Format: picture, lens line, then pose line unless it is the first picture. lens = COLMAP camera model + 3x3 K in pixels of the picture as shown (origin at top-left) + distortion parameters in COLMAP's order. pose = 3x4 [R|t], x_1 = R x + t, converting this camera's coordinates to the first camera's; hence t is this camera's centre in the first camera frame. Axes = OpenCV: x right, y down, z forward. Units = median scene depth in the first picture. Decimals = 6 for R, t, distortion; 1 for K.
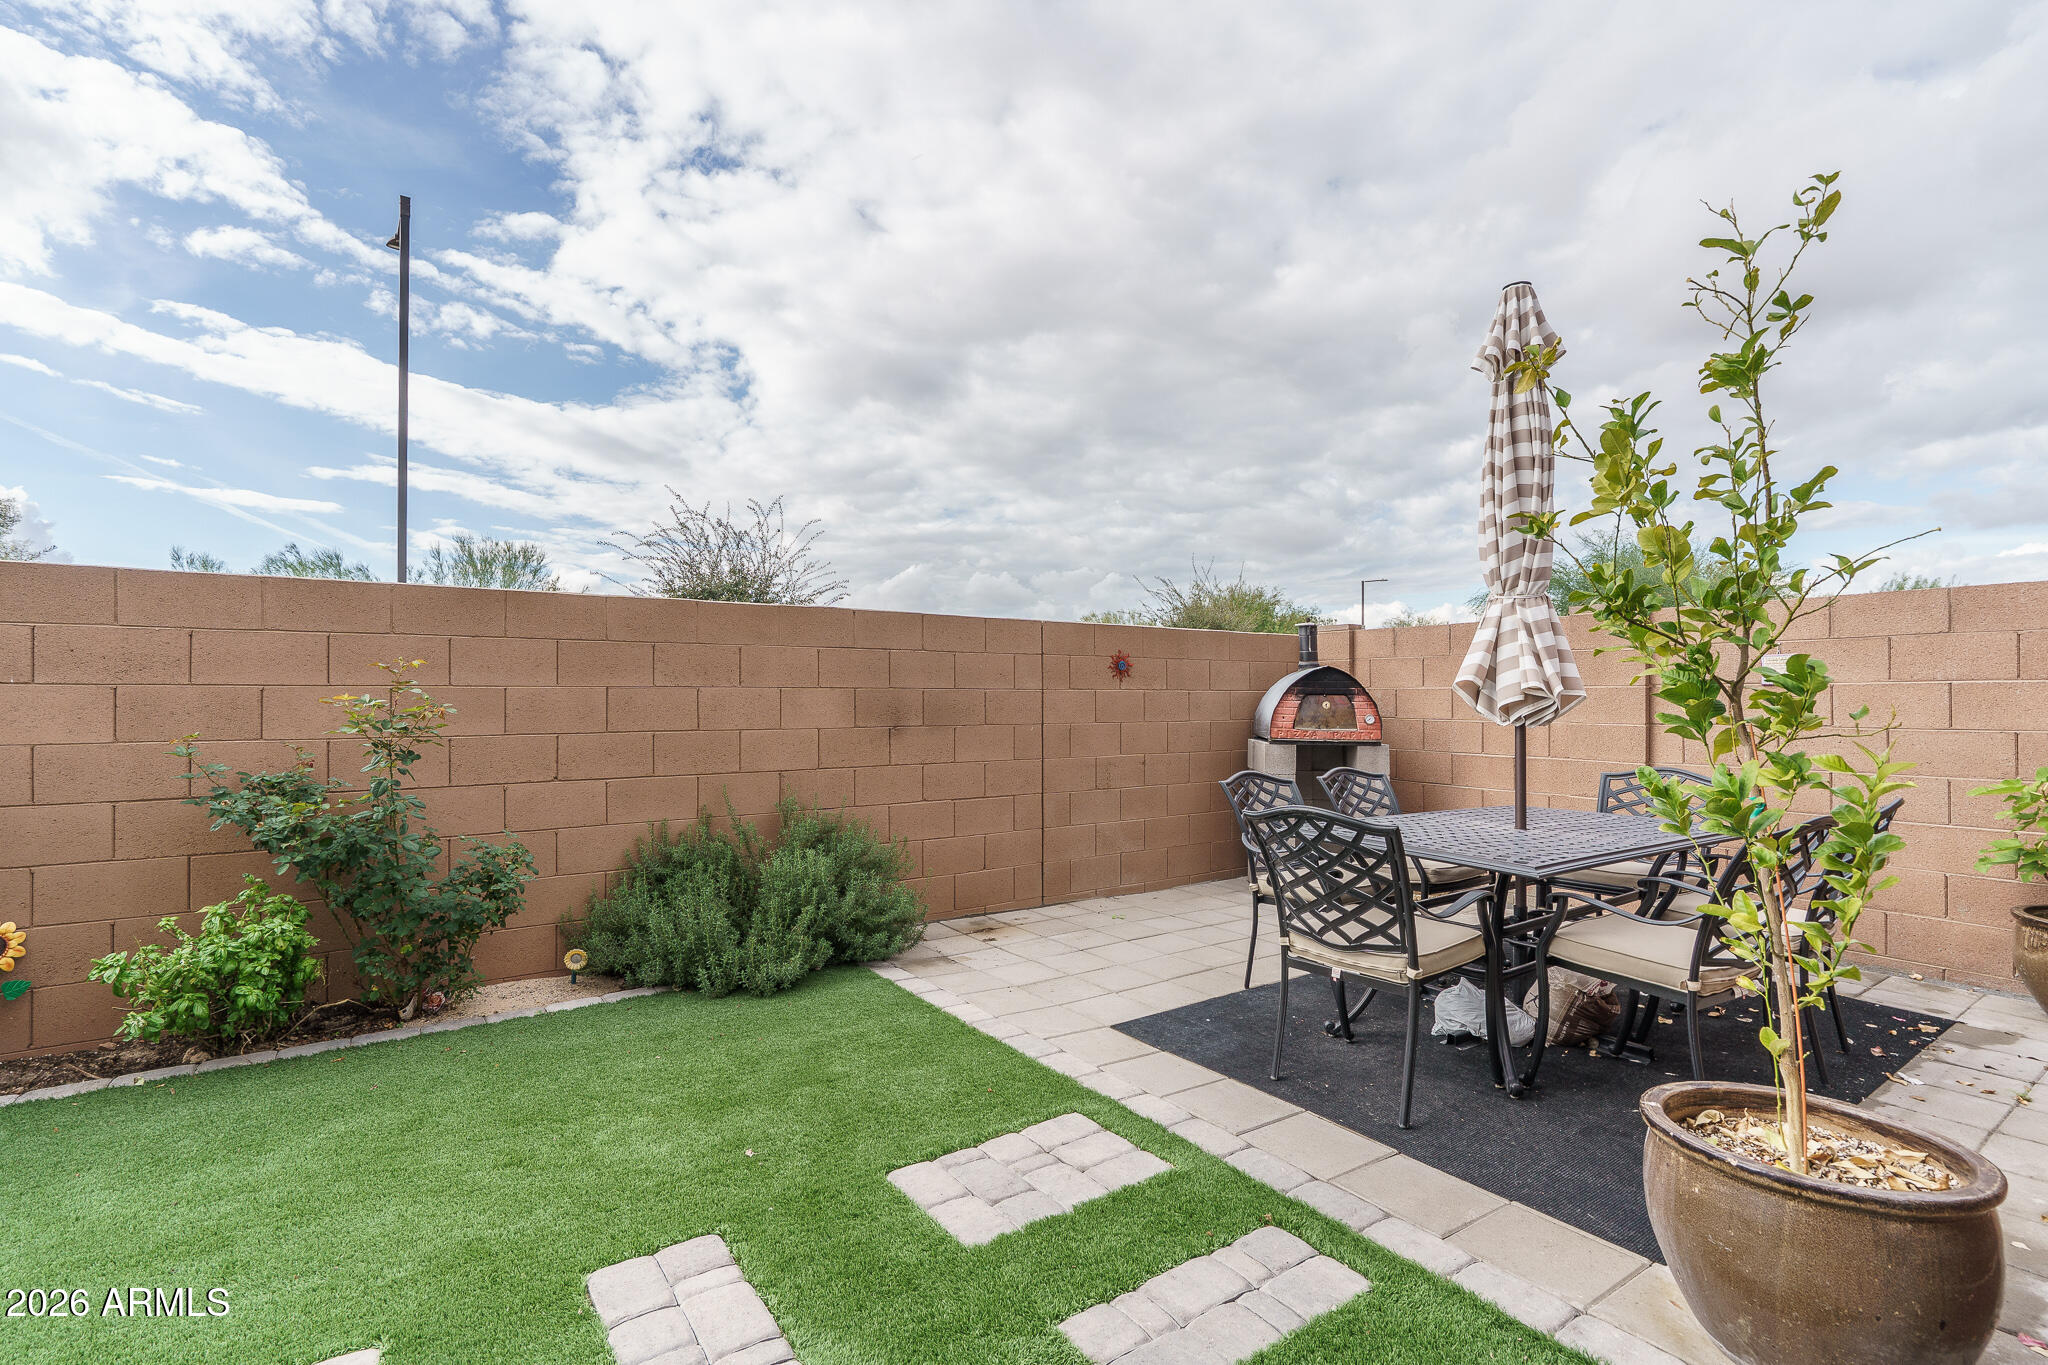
lens RADIAL K [[938.0, 0, 1011.2], [0, 938.0, 687.3], [0, 0, 1]] dist [-0.006693, 0.004955]
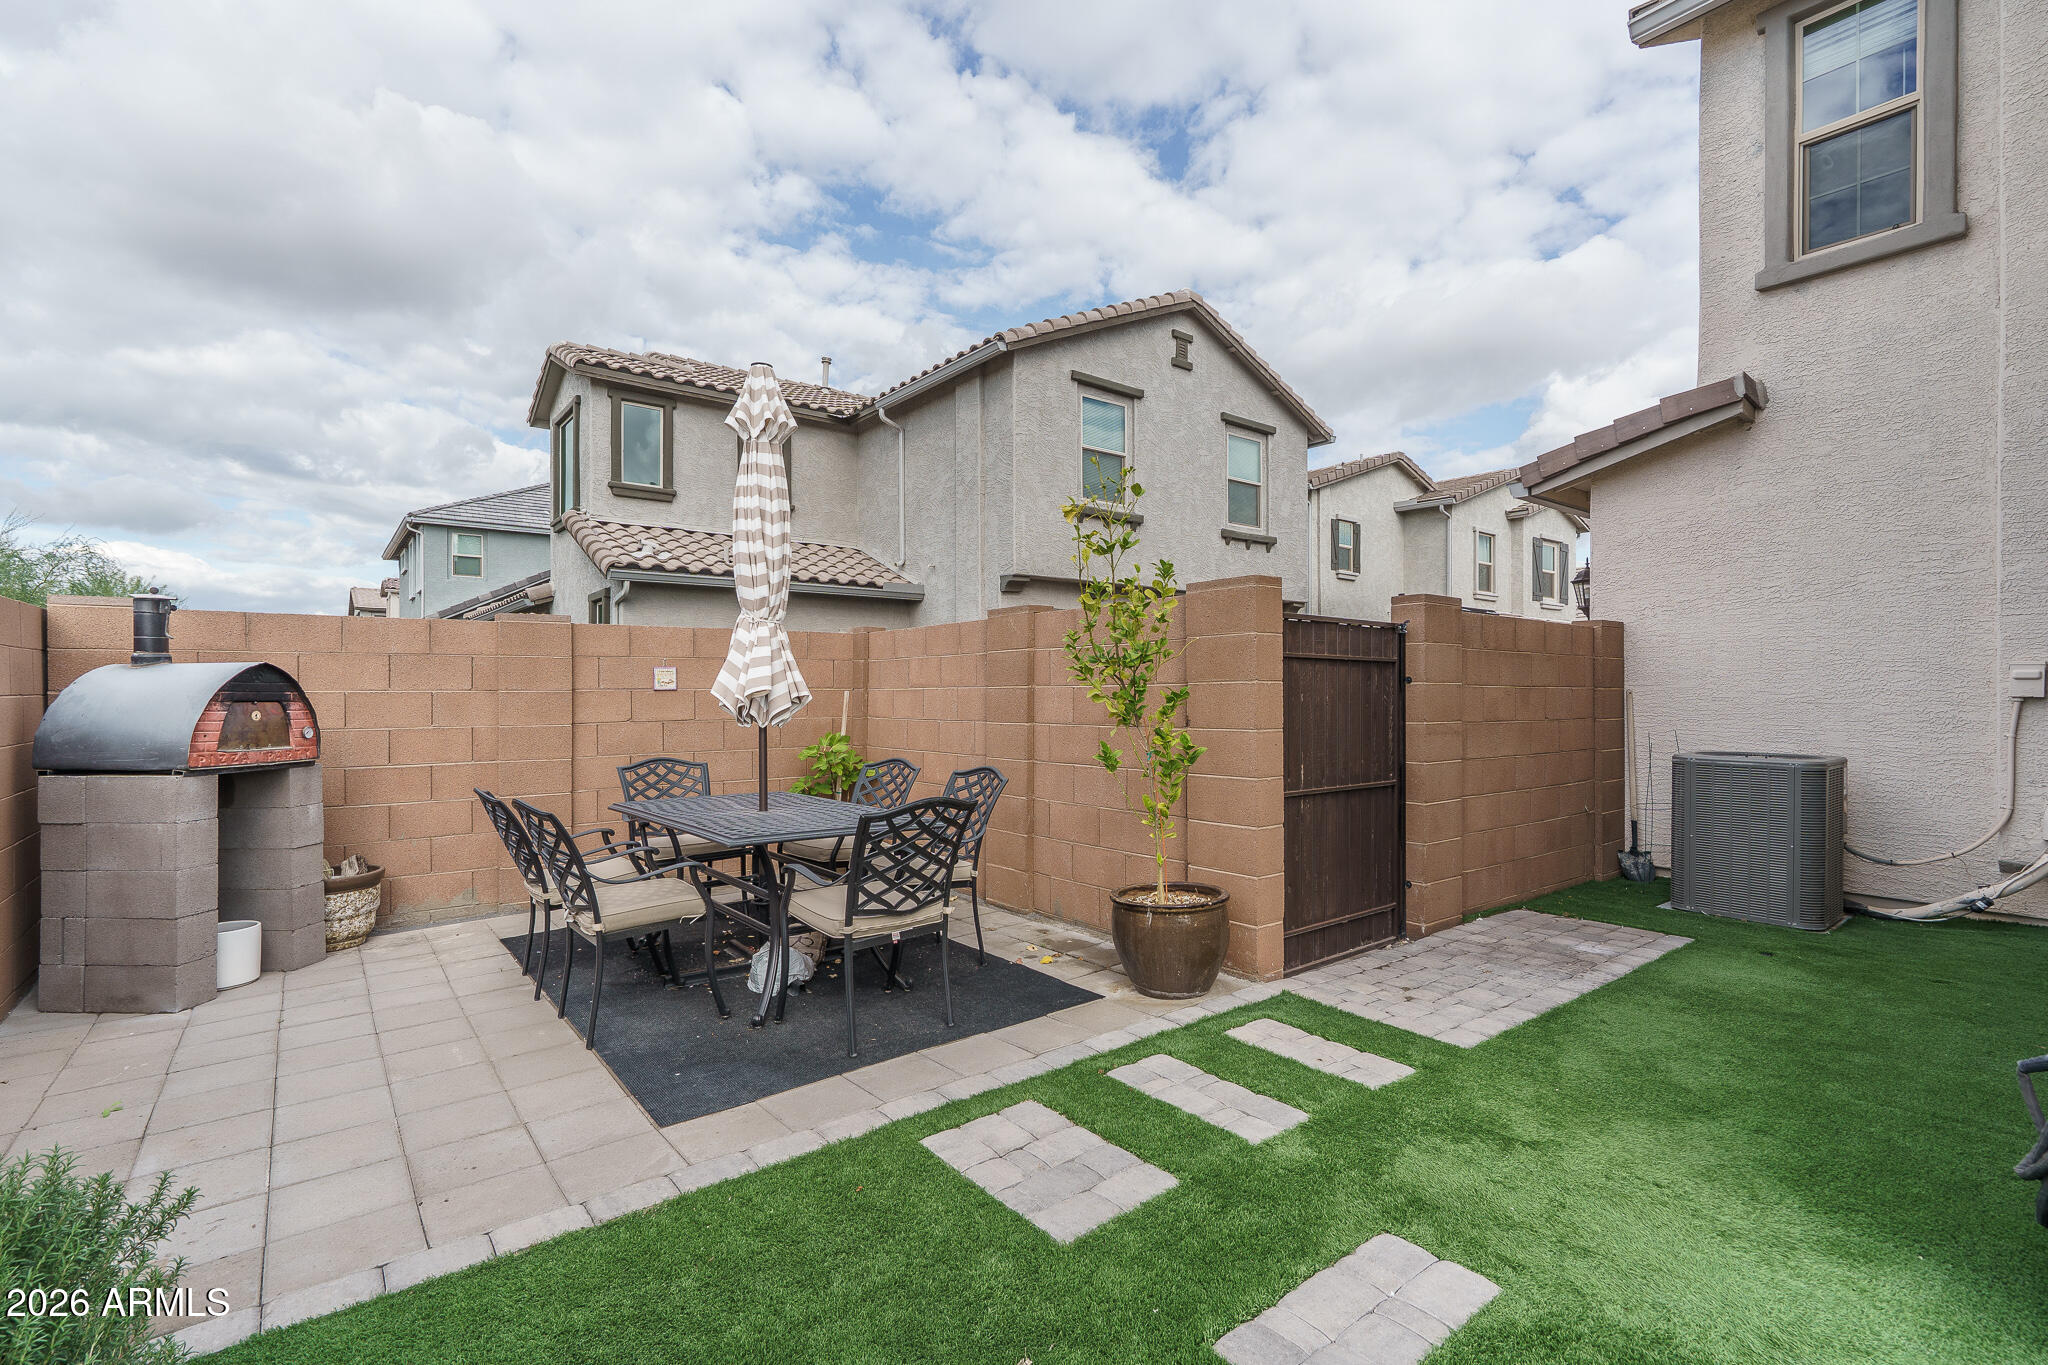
lens RADIAL K [[938.0, 0, 1029.0], [0, 938.0, 693.1], [0, 0, 1]] dist [-0.006693, 0.004955]
pose [[-0.076907, -0.002072, 0.997036, -0.825119], [-0.009008, 0.999958, 0.001384, -0.008950], [-0.996998, -0.008875, -0.076922, 0.884532]]
